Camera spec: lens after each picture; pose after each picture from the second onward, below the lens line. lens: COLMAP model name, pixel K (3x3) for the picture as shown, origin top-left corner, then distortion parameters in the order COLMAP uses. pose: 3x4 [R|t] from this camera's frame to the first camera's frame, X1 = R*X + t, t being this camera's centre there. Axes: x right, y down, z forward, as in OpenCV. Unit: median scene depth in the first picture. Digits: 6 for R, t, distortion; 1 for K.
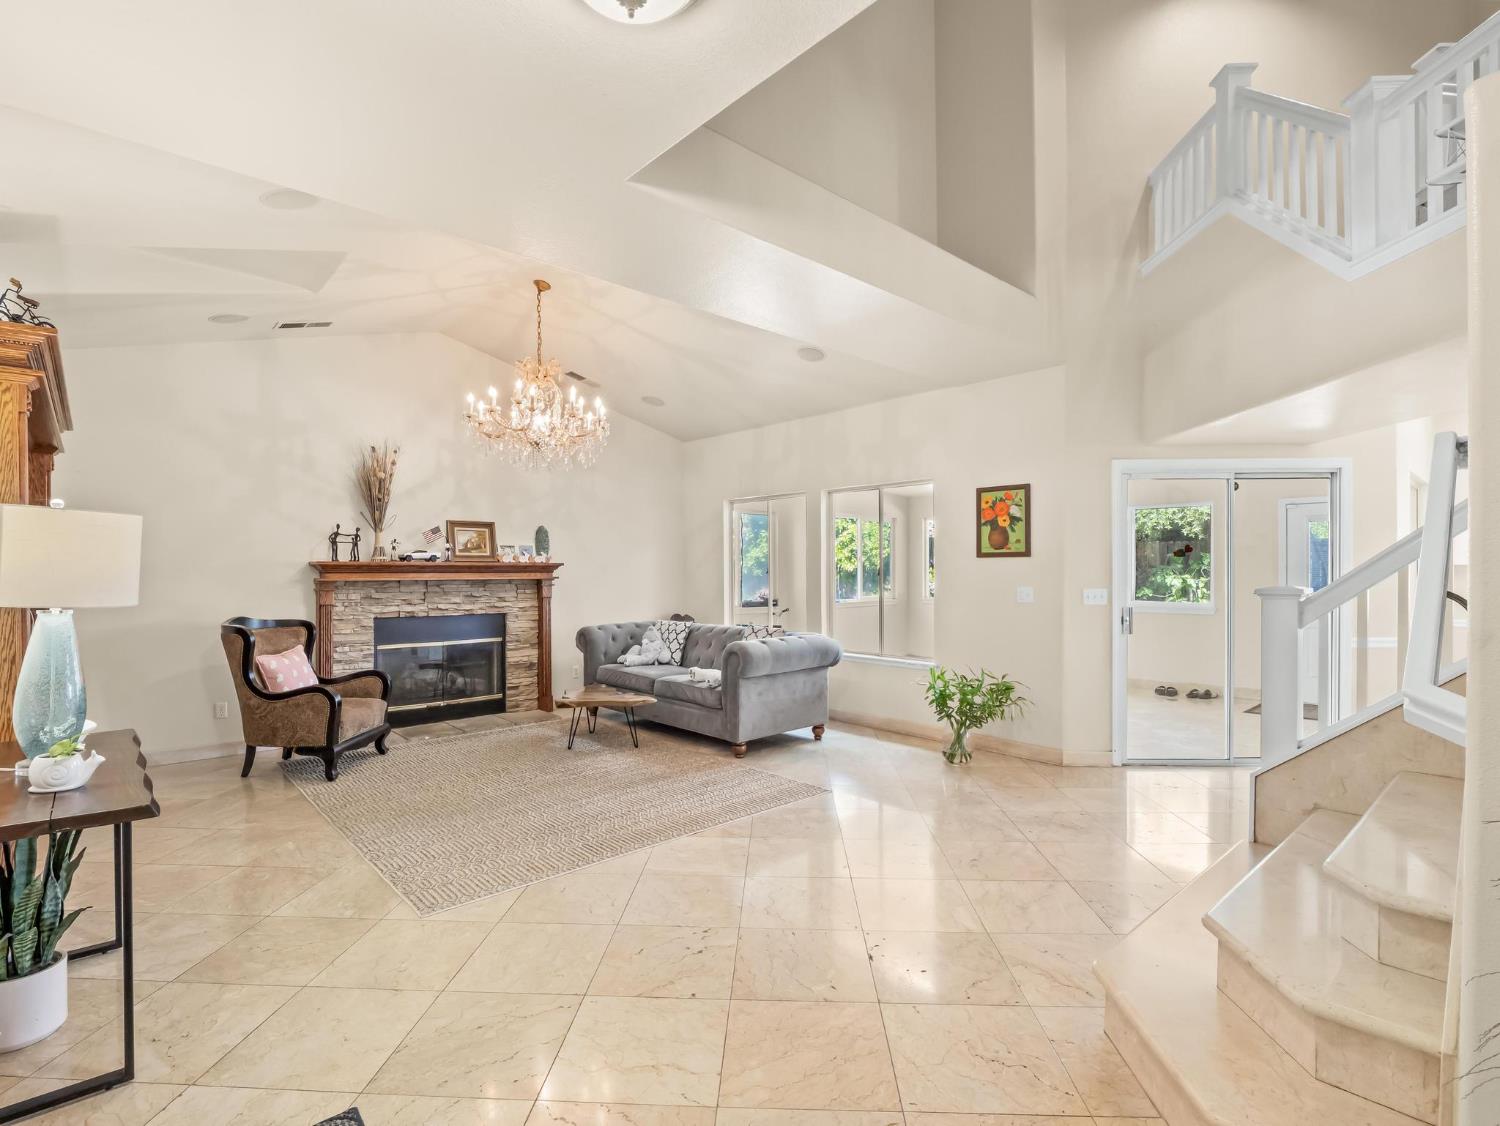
lens RADIAL K [[725.8, 0, 750.0], [0, 725.8, 563.0], [0, 0, 1]] dist [-0.002573, -0.013101]
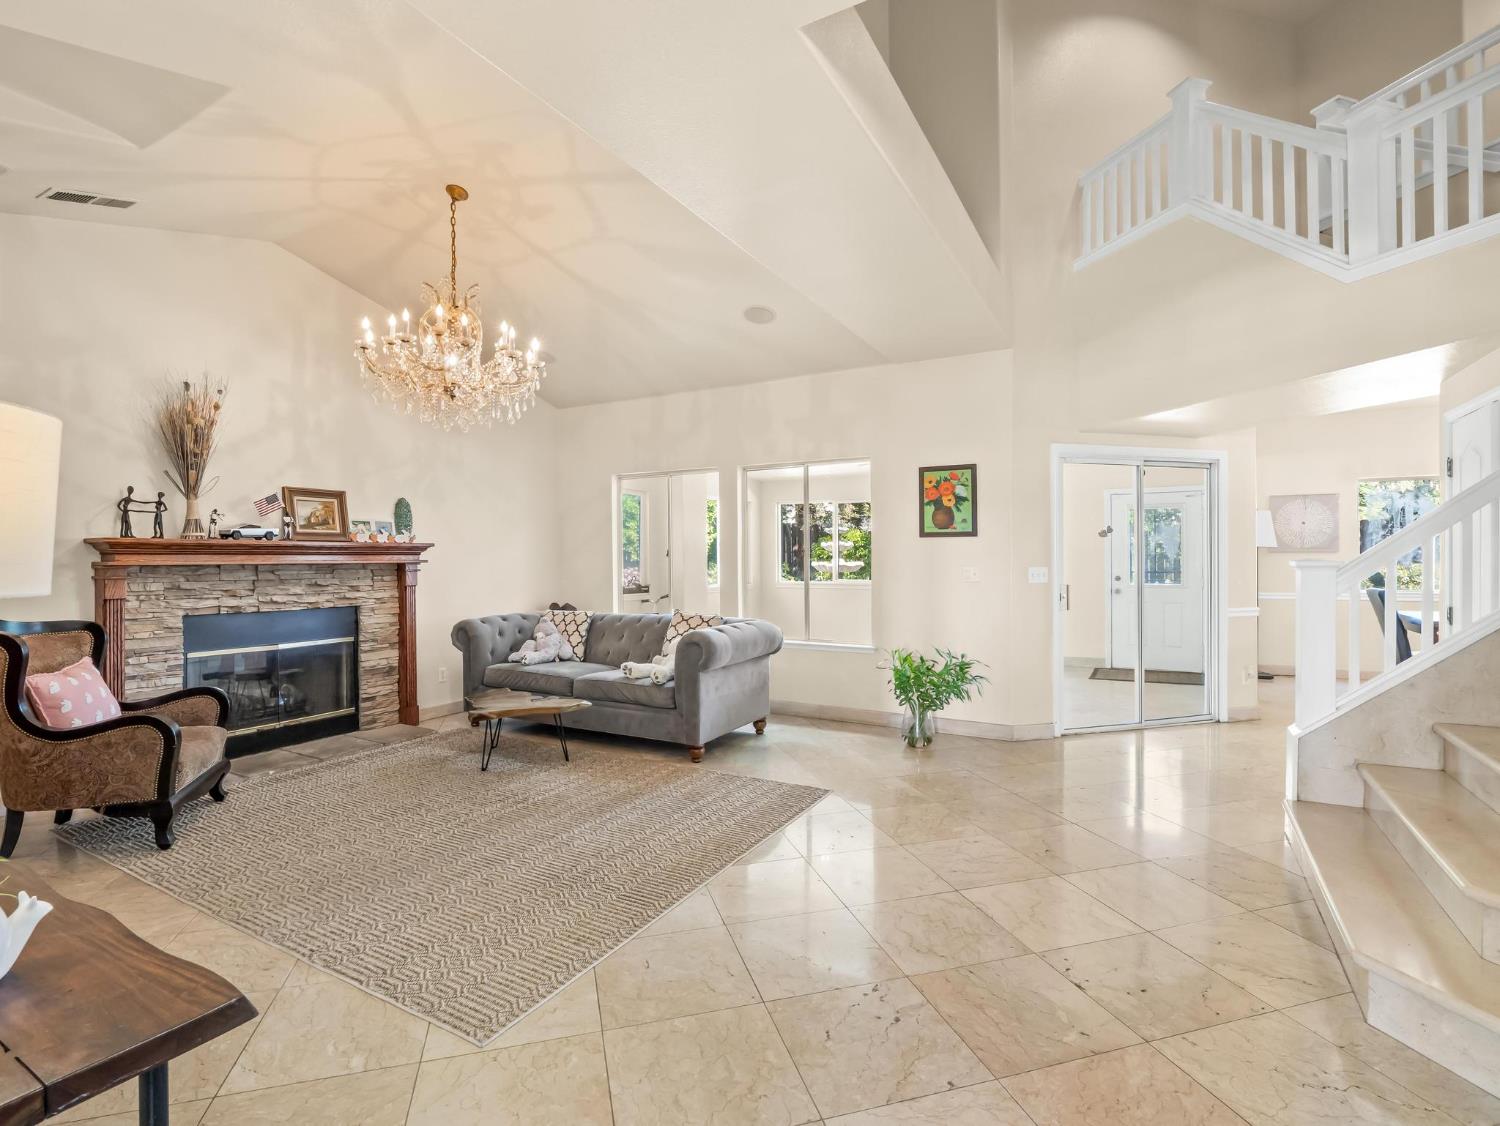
lens RADIAL K [[720.3, 0, 748.5], [0, 720.3, 549.8], [0, 0, 1]] dist [-0.000024, -0.010650]
pose [[0.950325, 0.000440, 0.311260, -0.205322], [0.000536, 0.999995, -0.003051, 0.011706], [-0.311260, 0.003066, 0.950320, 0.133678]]
